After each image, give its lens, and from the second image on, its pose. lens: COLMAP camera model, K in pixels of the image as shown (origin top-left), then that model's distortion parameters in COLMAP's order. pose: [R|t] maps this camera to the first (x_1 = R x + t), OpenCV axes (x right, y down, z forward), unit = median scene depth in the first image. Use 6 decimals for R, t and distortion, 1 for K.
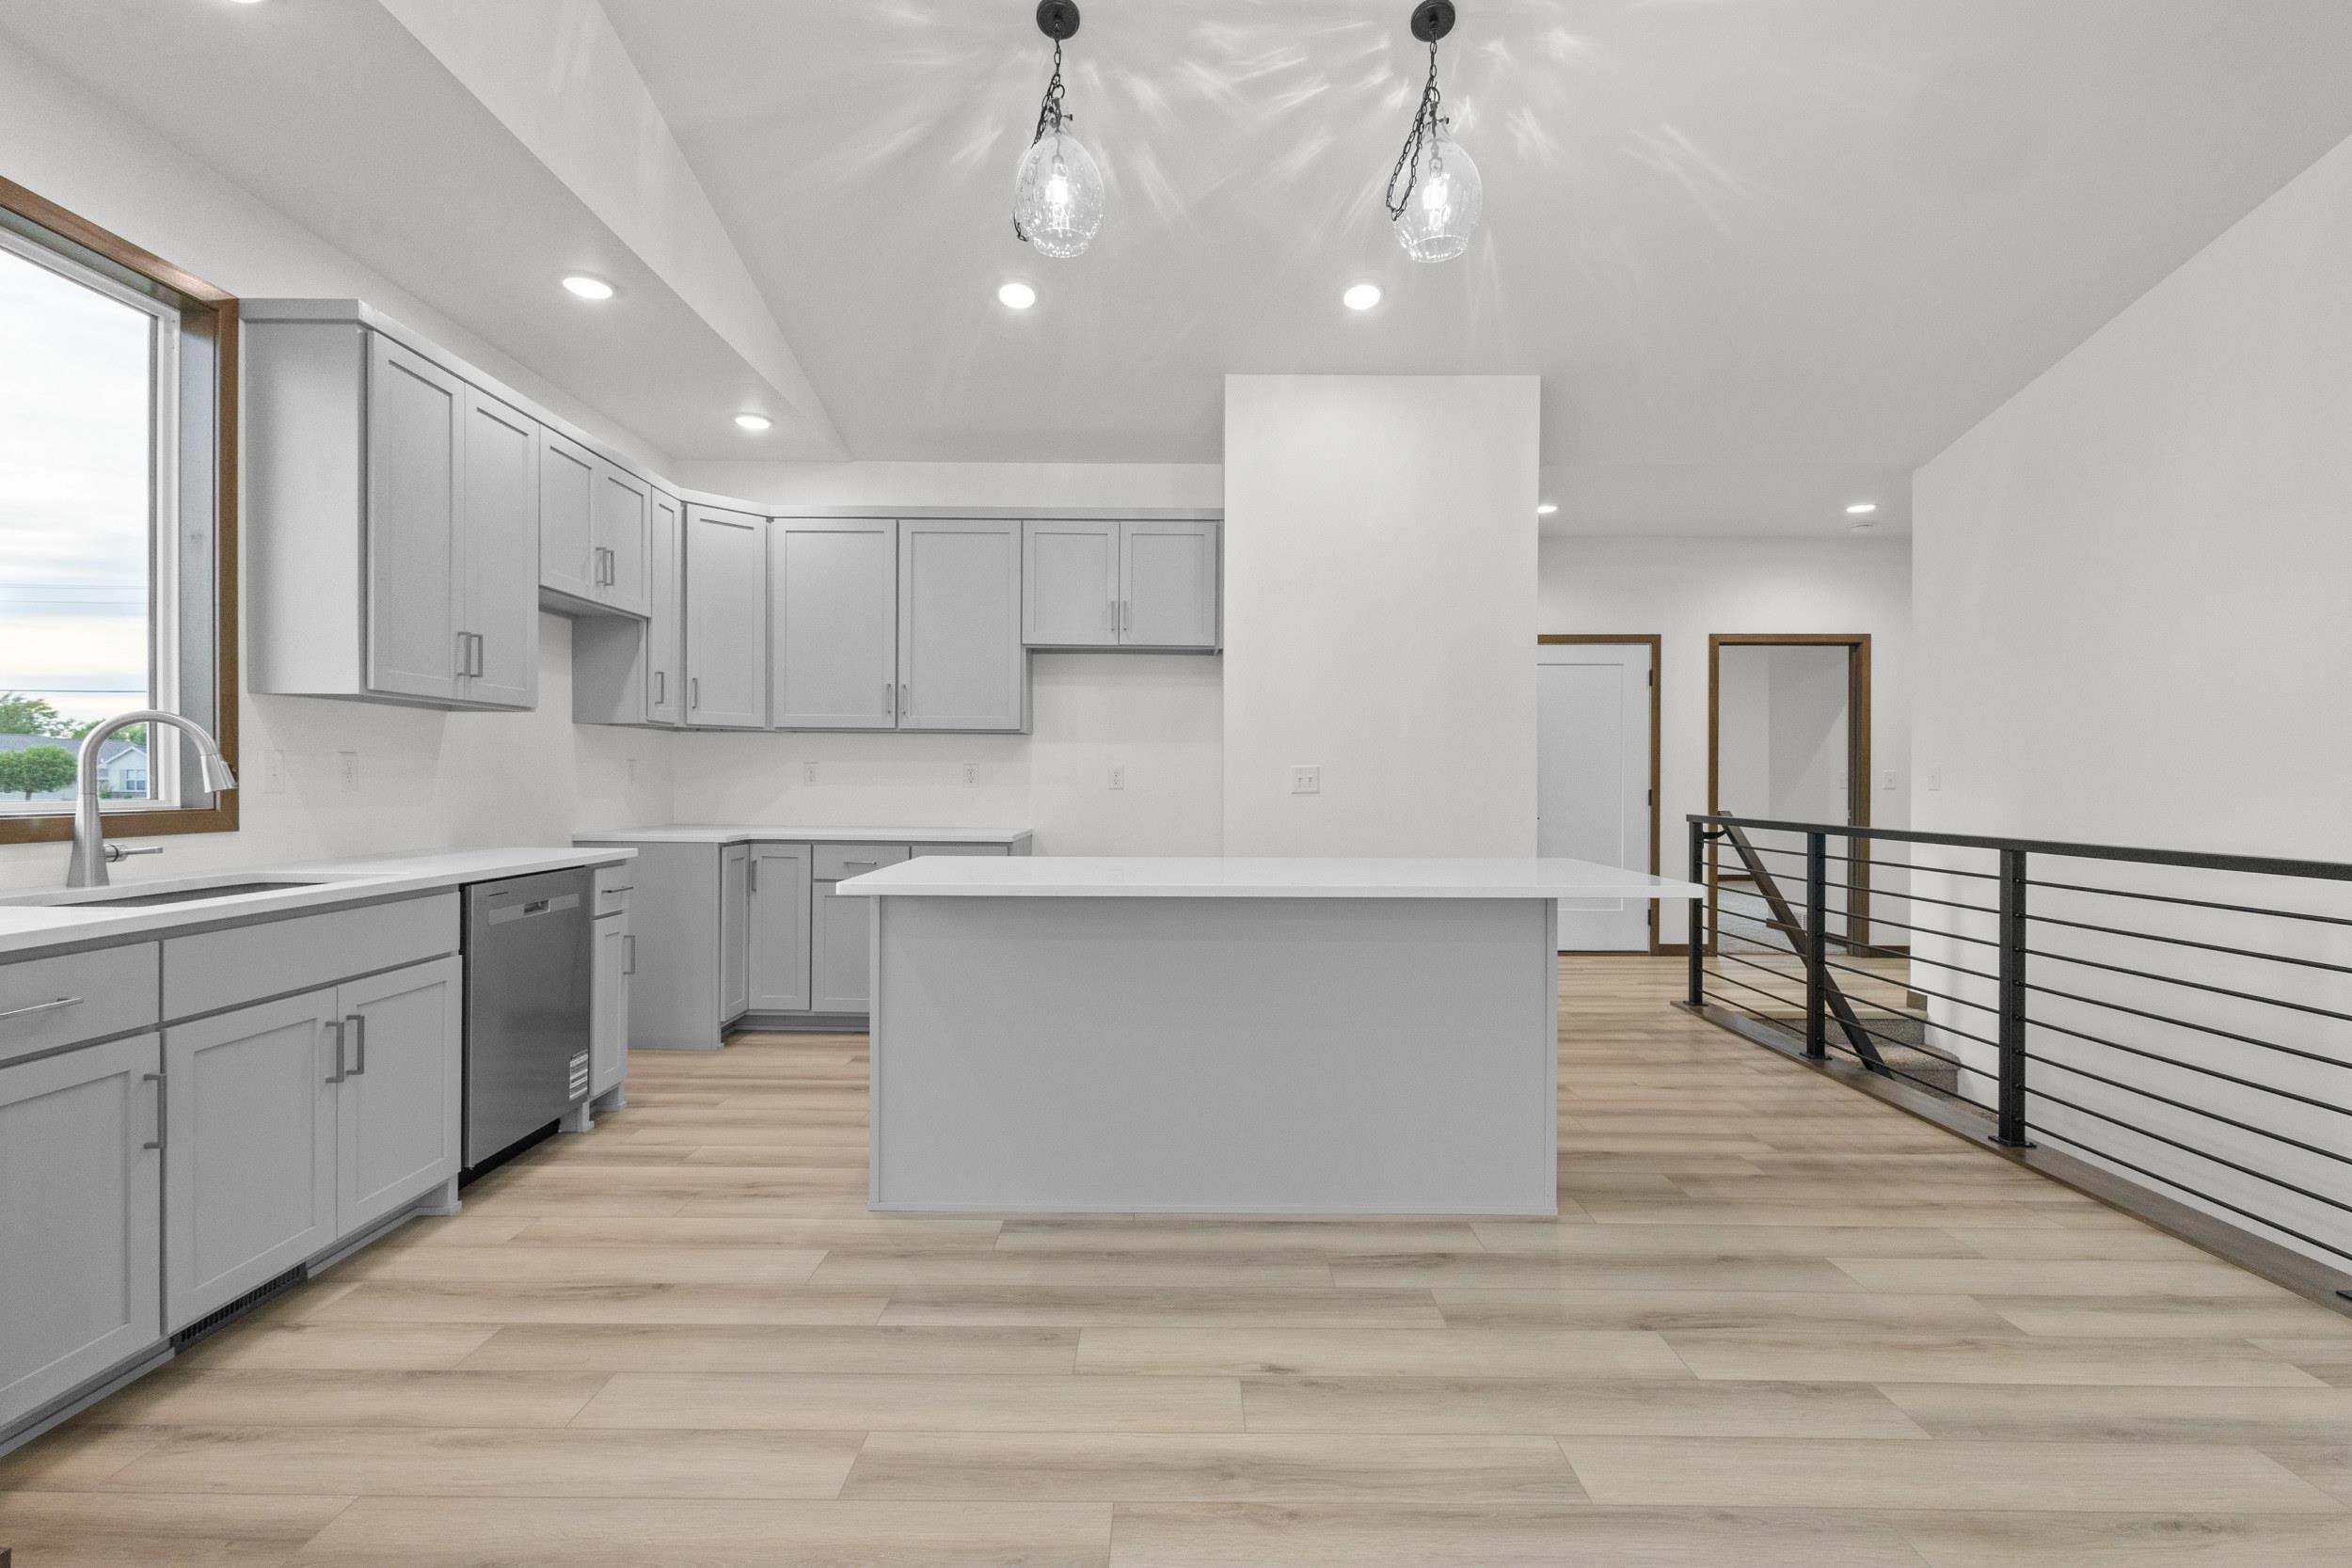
lens RADIAL K [[1083.2, 0, 1169.8], [0, 1083.2, 782.2], [0, 0, 1]] dist [0.007395, -0.001934]
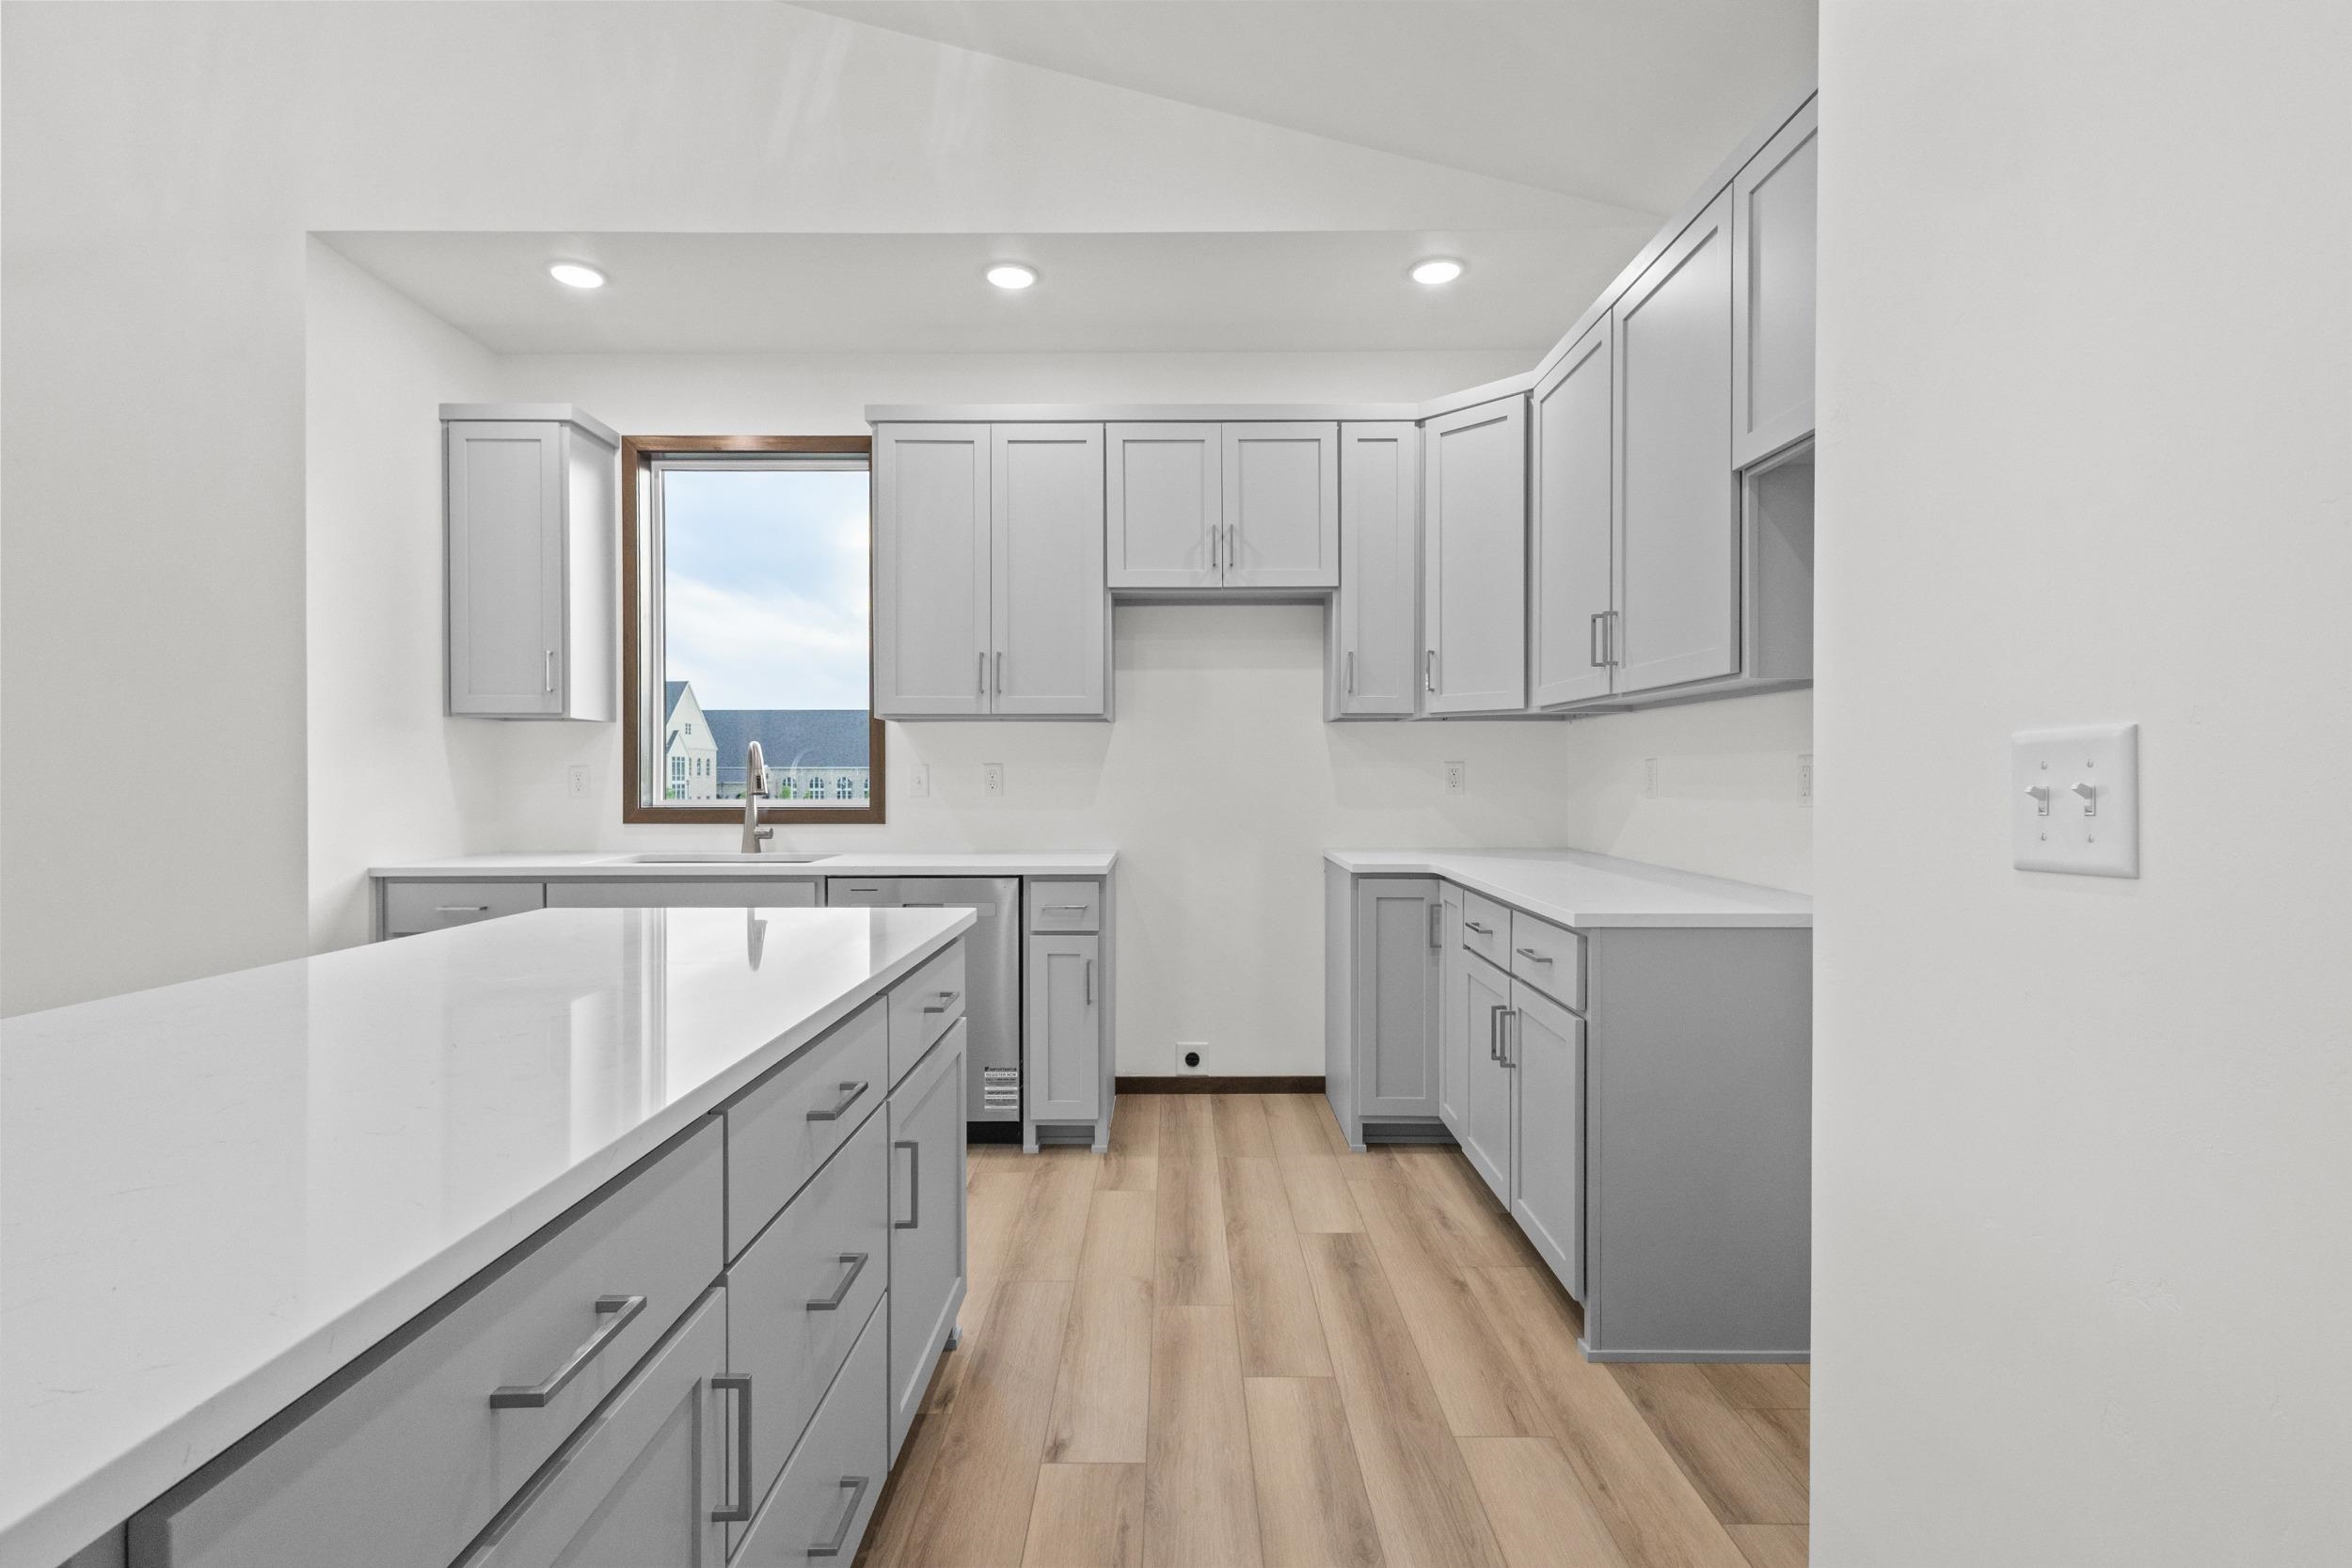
lens RADIAL K [[1083.2, 0, 1170.5], [0, 1083.2, 785.8], [0, 0, 1]] dist [0.007395, -0.001934]
pose [[-0.004098, 0.002599, -0.999988, 0.400968], [-0.003385, 0.999991, 0.002613, -0.006625], [0.999986, 0.003395, -0.004089, 1.075932]]
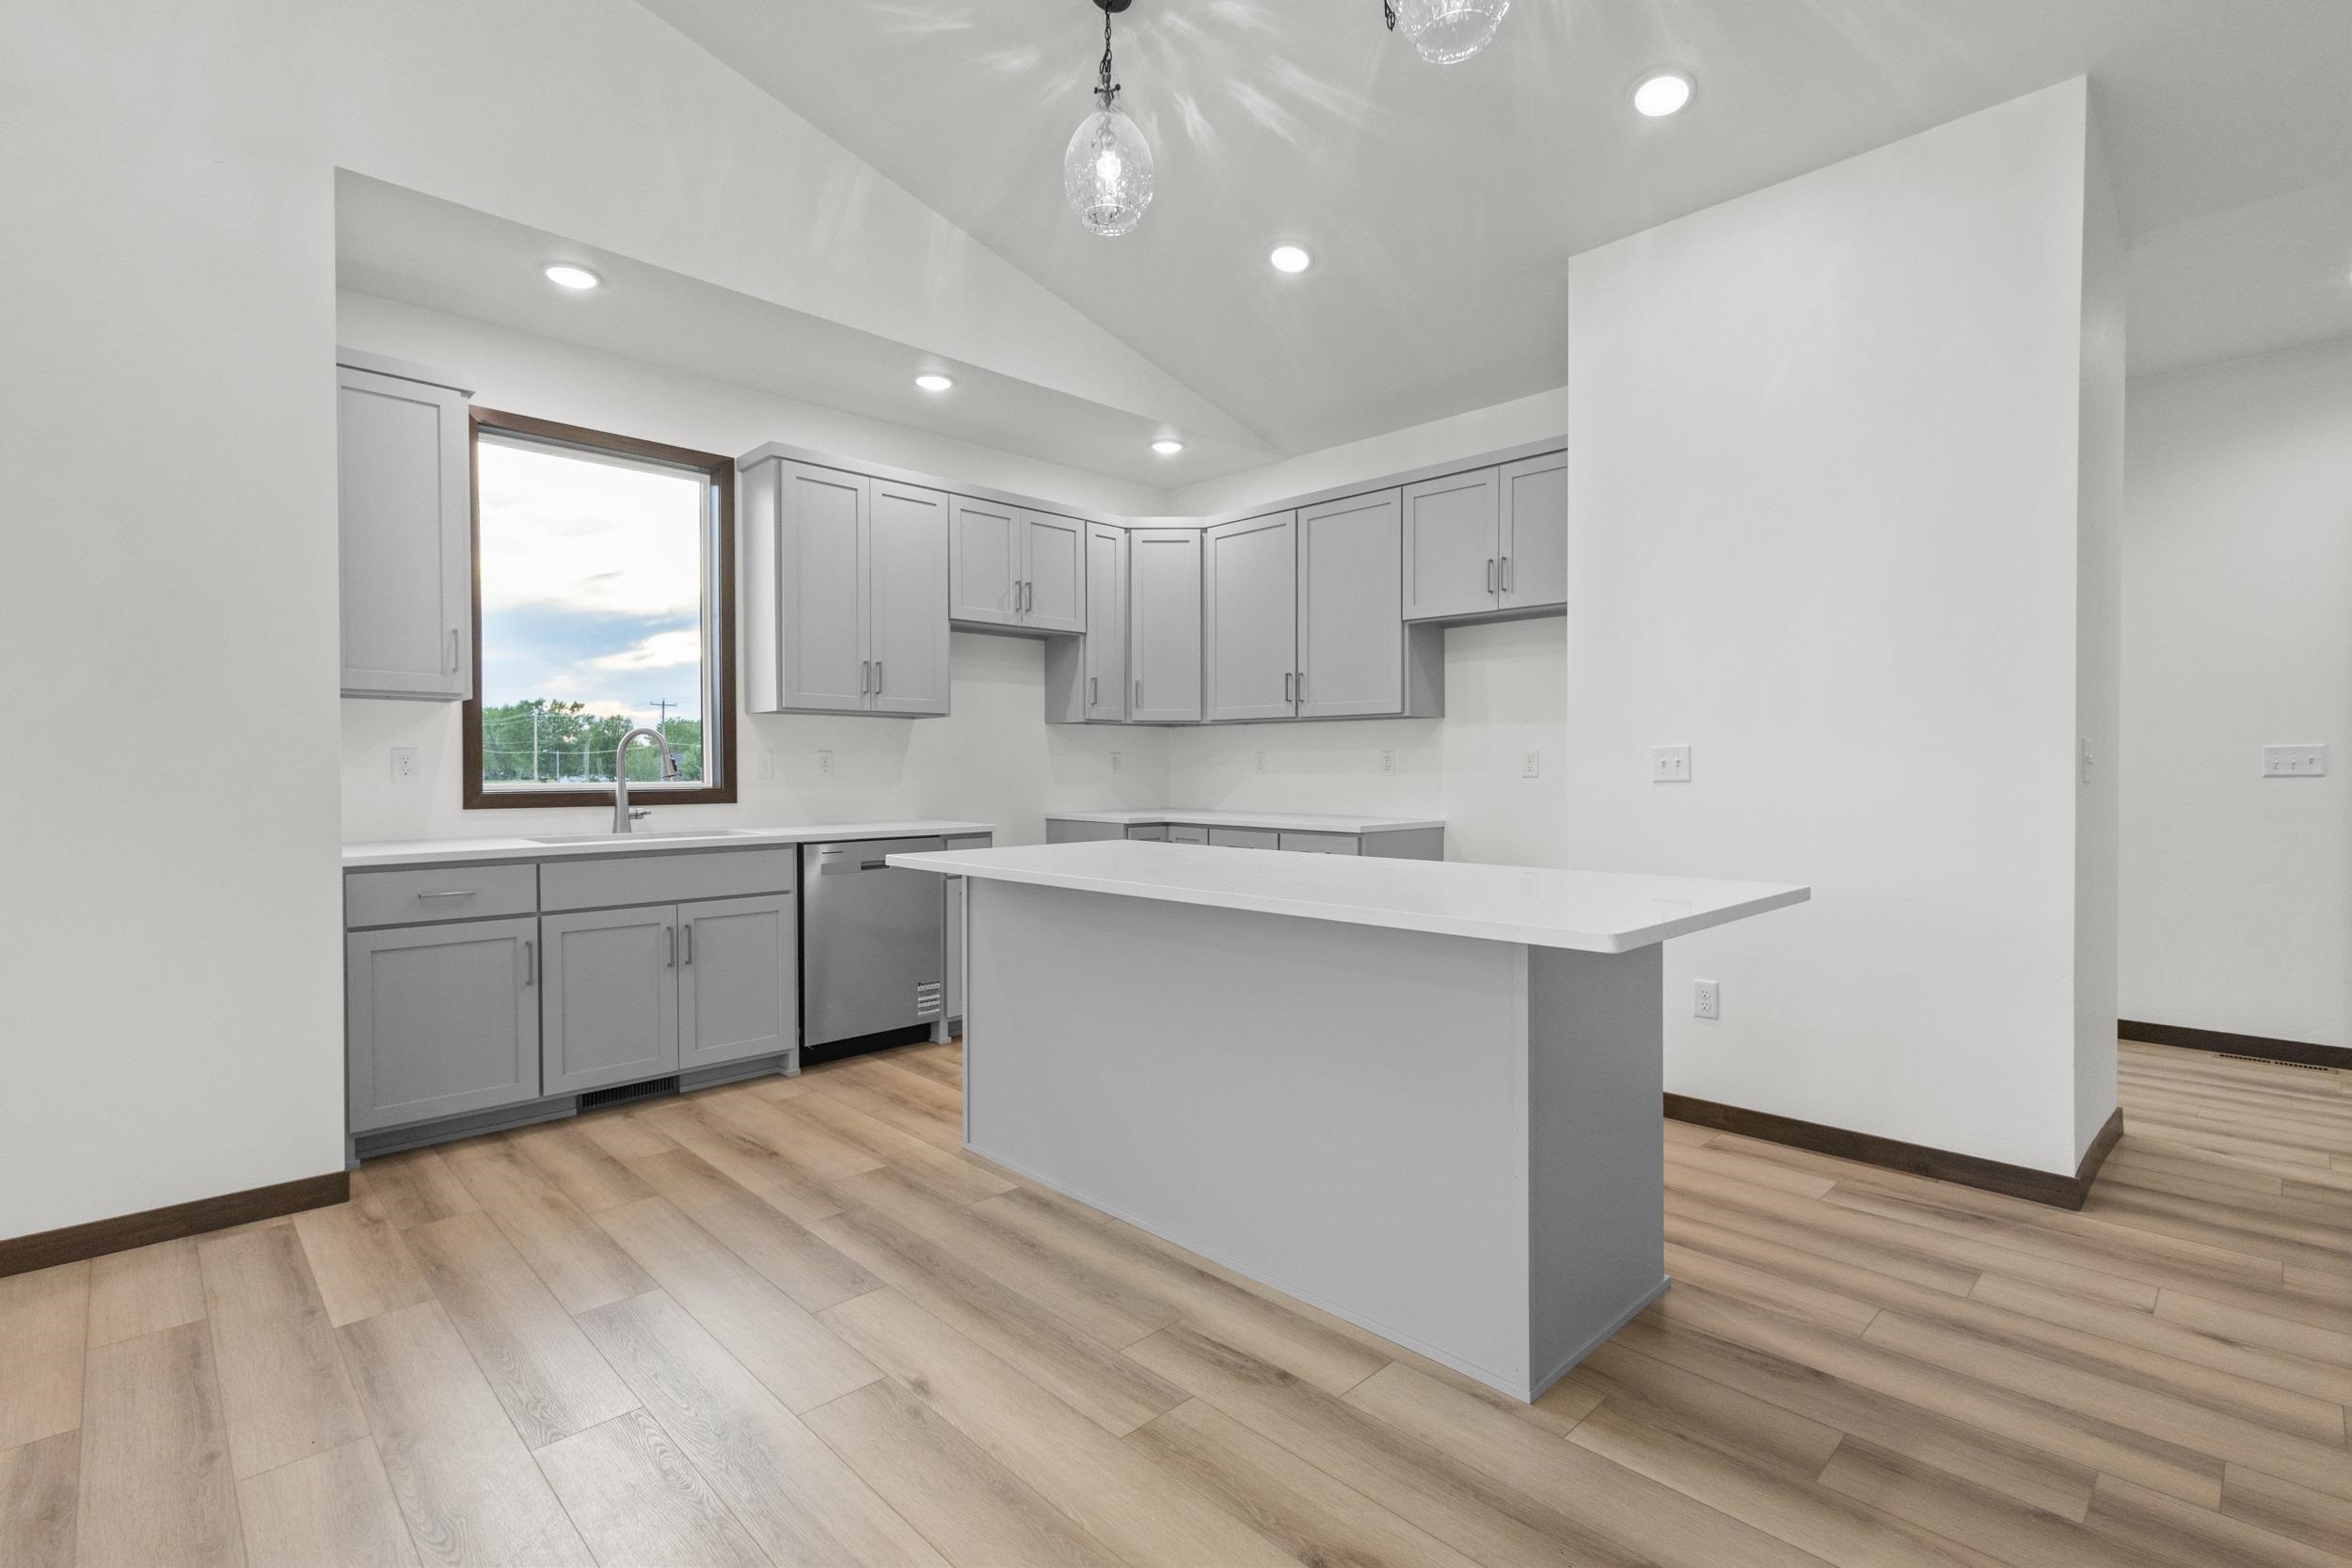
lens RADIAL K [[1083.2, 0, 1166.7], [0, 1083.2, 784.1], [0, 0, 1]] dist [0.007395, -0.001934]
pose [[0.696037, 0.004757, -0.717990, 0.534861], [0.003031, 0.999950, 0.009562, 0.003944], [0.717999, -0.008832, 0.695988, 0.288634]]
